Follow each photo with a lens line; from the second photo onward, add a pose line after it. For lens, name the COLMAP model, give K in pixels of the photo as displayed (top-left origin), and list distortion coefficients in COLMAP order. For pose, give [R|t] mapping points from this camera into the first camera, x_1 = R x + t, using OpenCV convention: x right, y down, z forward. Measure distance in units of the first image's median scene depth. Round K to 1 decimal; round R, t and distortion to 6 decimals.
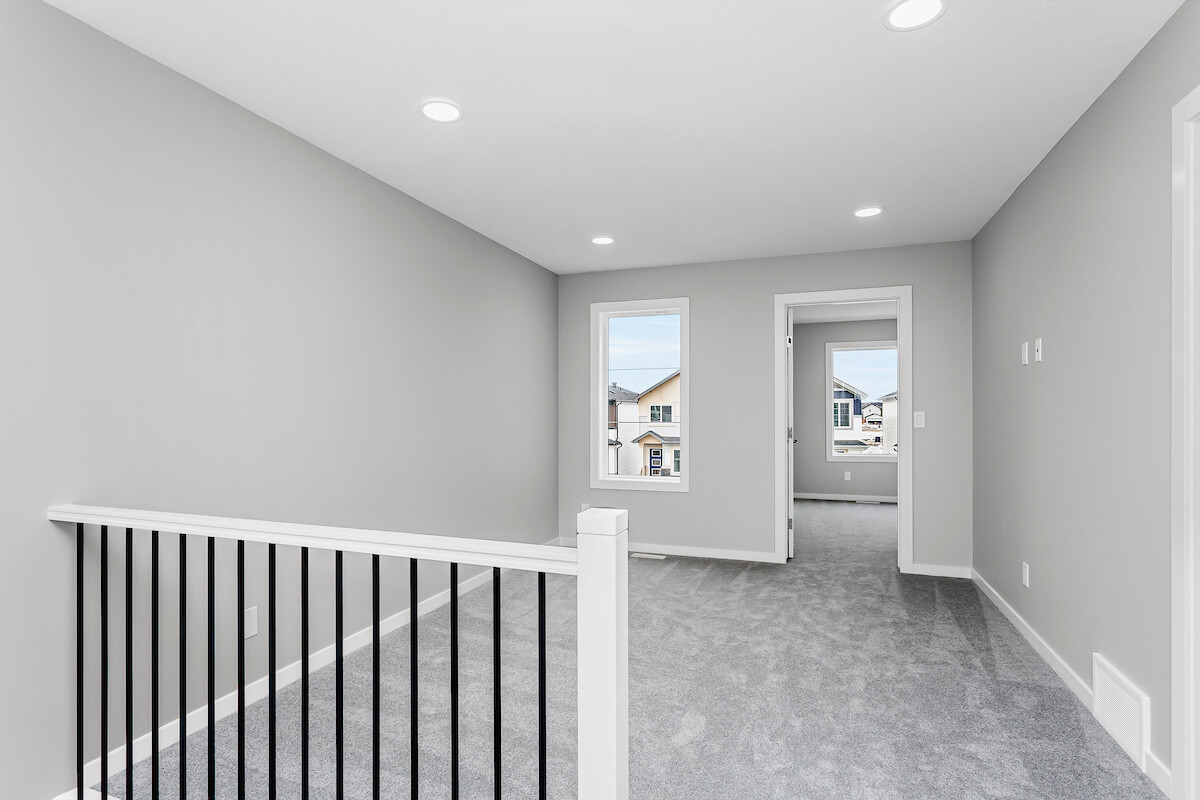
lens RADIAL K [[615.5, 0, 598.7], [0, 615.5, 413.6], [0, 0, 1]] dist [-0.001174, -0.000071]
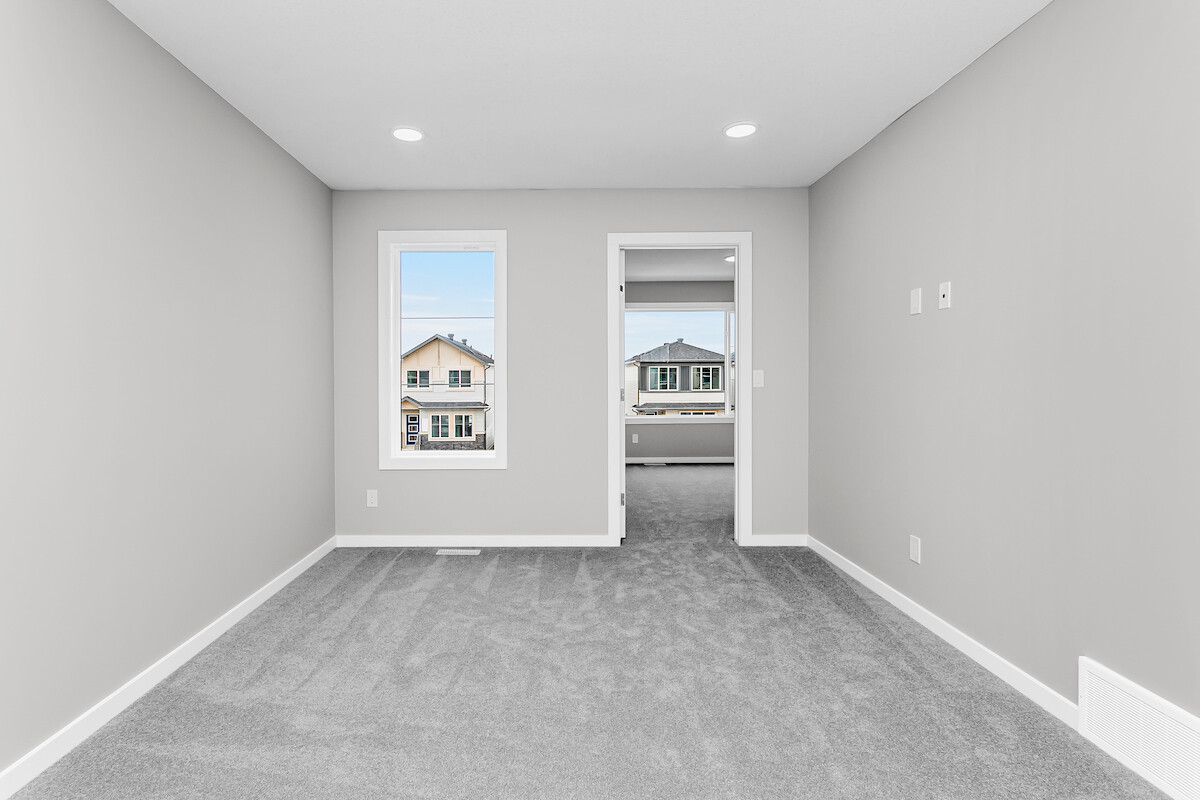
lens RADIAL K [[595.1, 0, 554.6], [0, 595.1, 381.3], [0, 0, 1]] dist [0.002605, 0.000750]
pose [[0.943570, -0.004997, 0.331136, -0.070038], [0.003838, 0.999984, 0.004154, 0.010344], [-0.331151, -0.002648, 0.943574, 0.293511]]
